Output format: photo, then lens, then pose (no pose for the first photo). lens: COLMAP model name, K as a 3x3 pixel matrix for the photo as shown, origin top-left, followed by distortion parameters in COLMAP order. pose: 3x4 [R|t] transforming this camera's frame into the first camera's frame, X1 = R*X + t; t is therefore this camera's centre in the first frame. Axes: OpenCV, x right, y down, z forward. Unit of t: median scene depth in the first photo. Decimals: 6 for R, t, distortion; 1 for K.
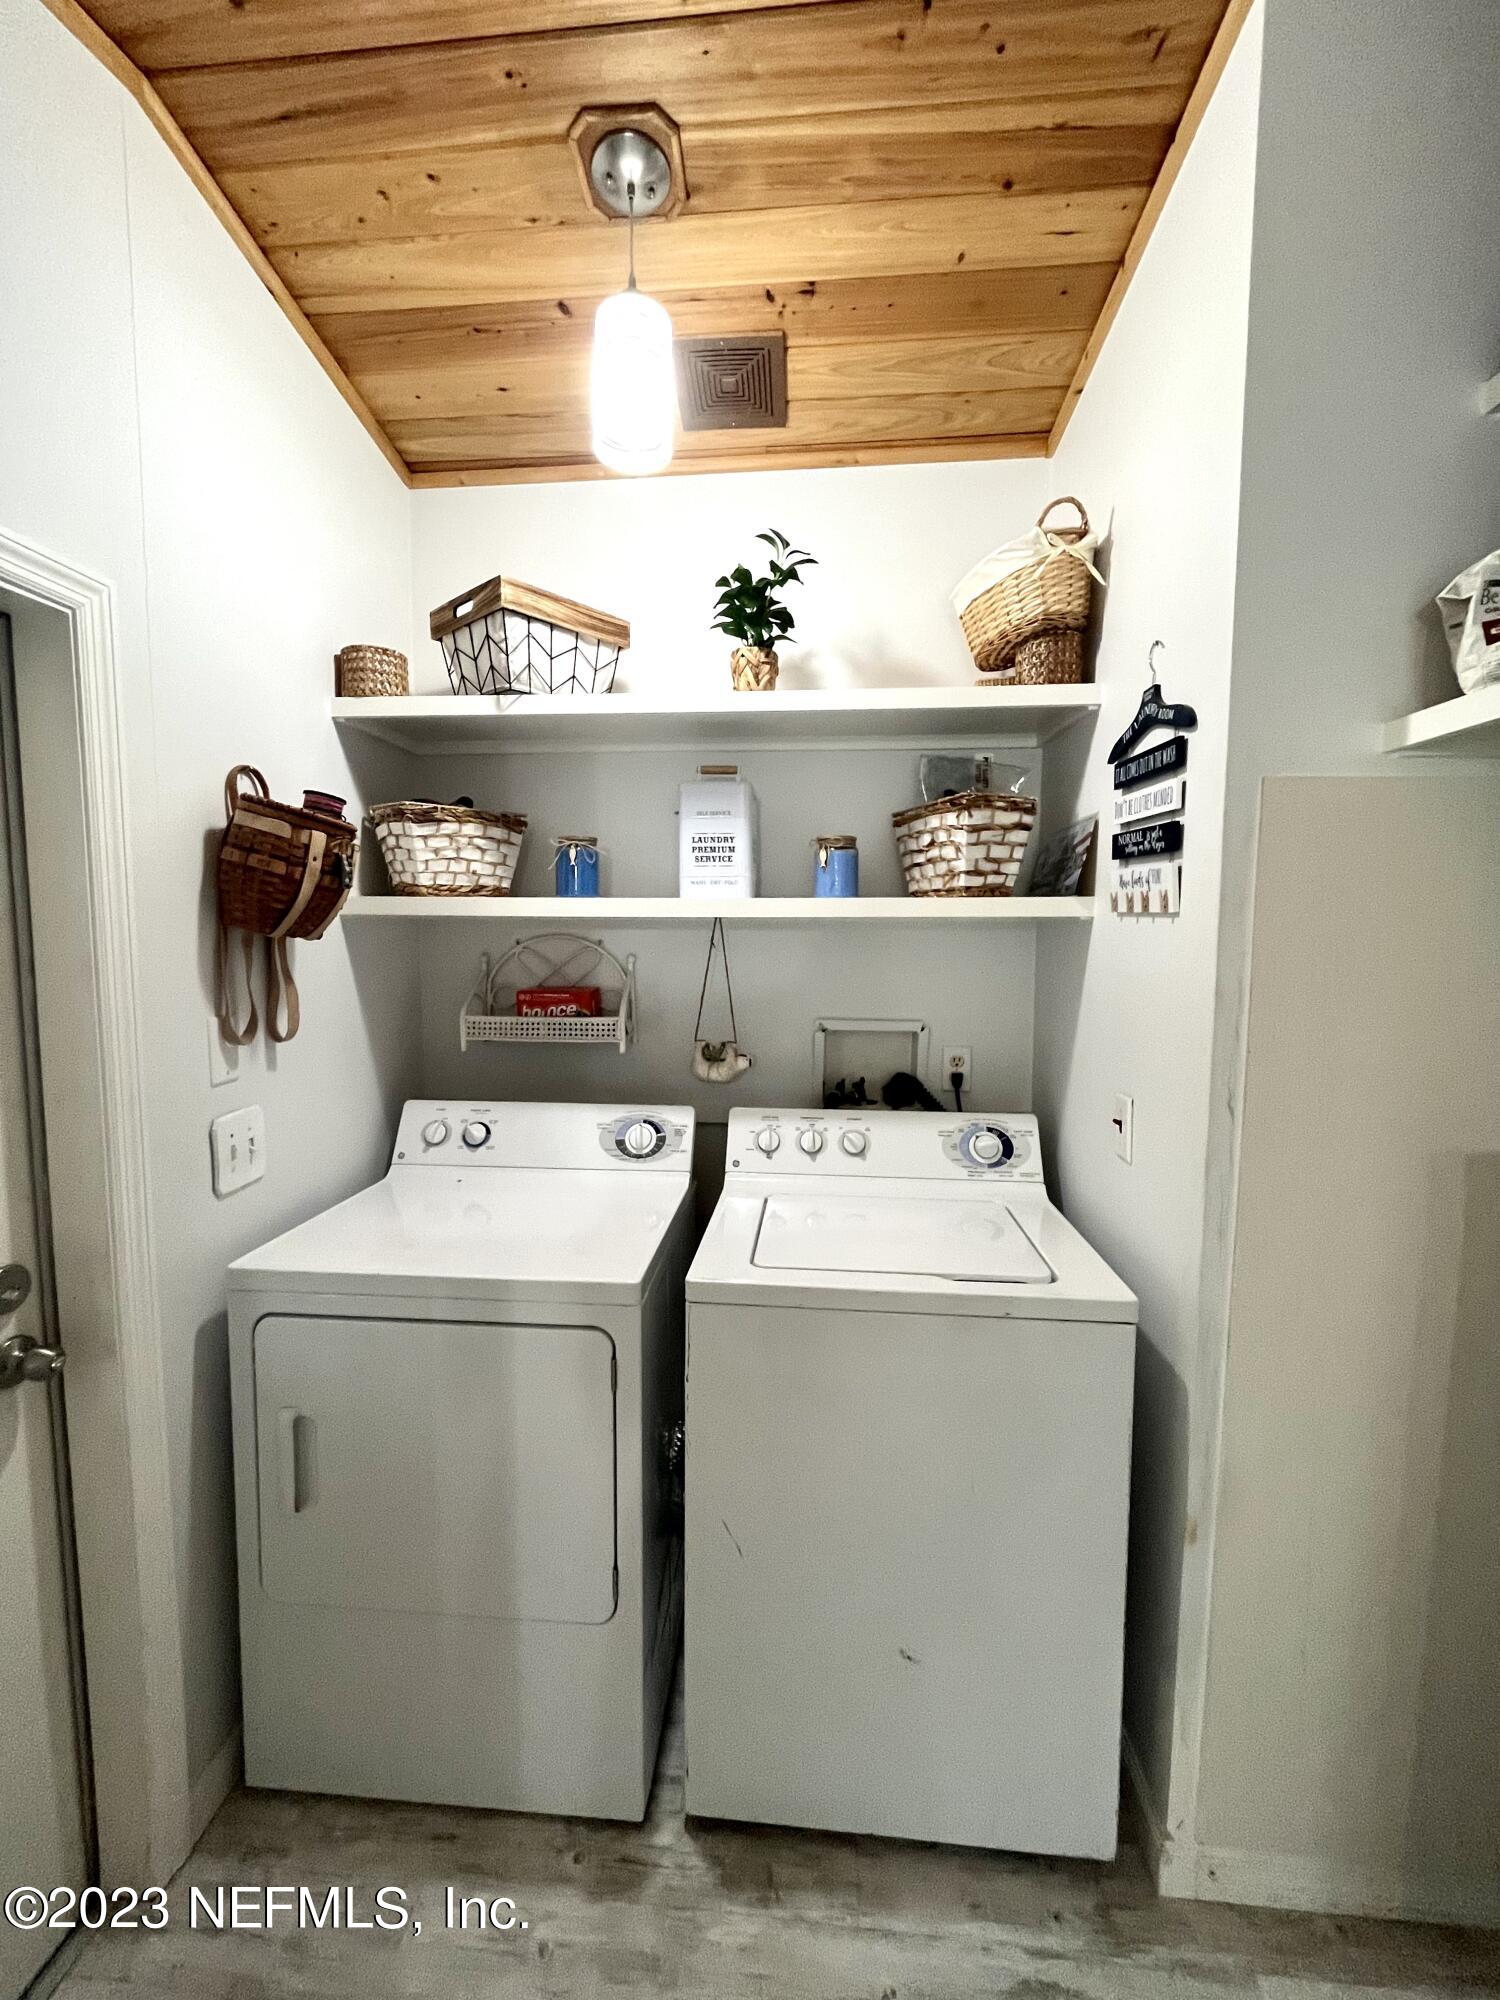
lens RADIAL K [[815.7, 0, 751.7], [0, 815.7, 1000.1], [0, 0, 1]] dist [-0.000555, 0.000516]
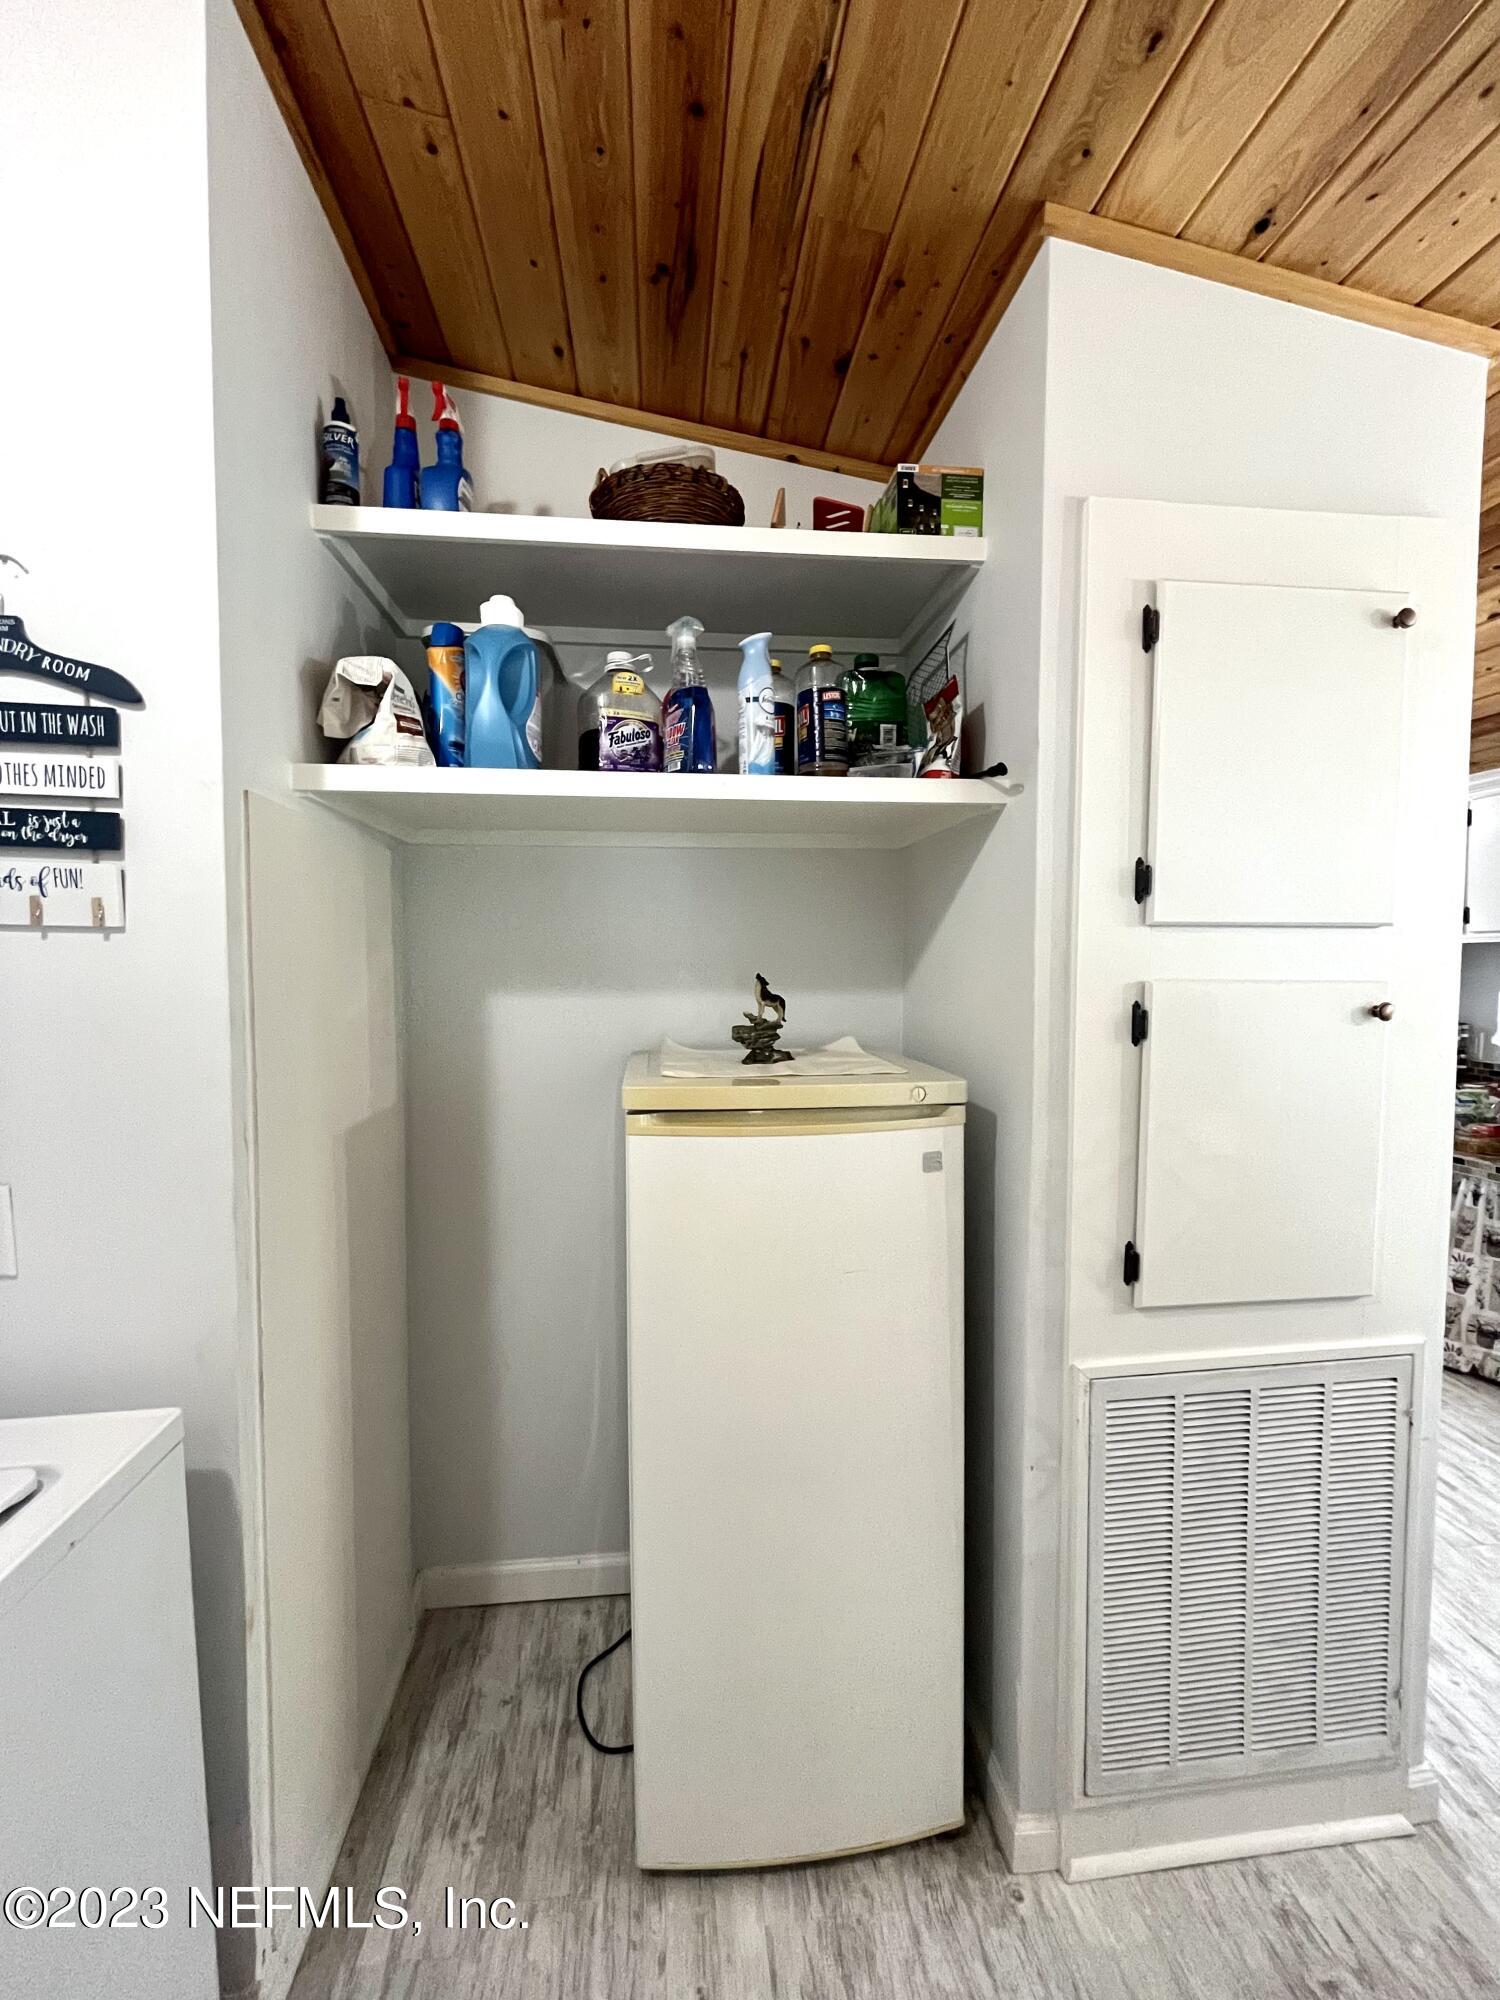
lens RADIAL K [[815.7, 0, 753.3], [0, 815.7, 999.0], [0, 0, 1]] dist [-0.000555, 0.000516]
pose [[-0.210163, -0.052344, 0.976264, -0.399012], [0.080565, 0.994242, 0.070652, -0.044847], [-0.974341, 0.093501, -0.204736, 0.574403]]
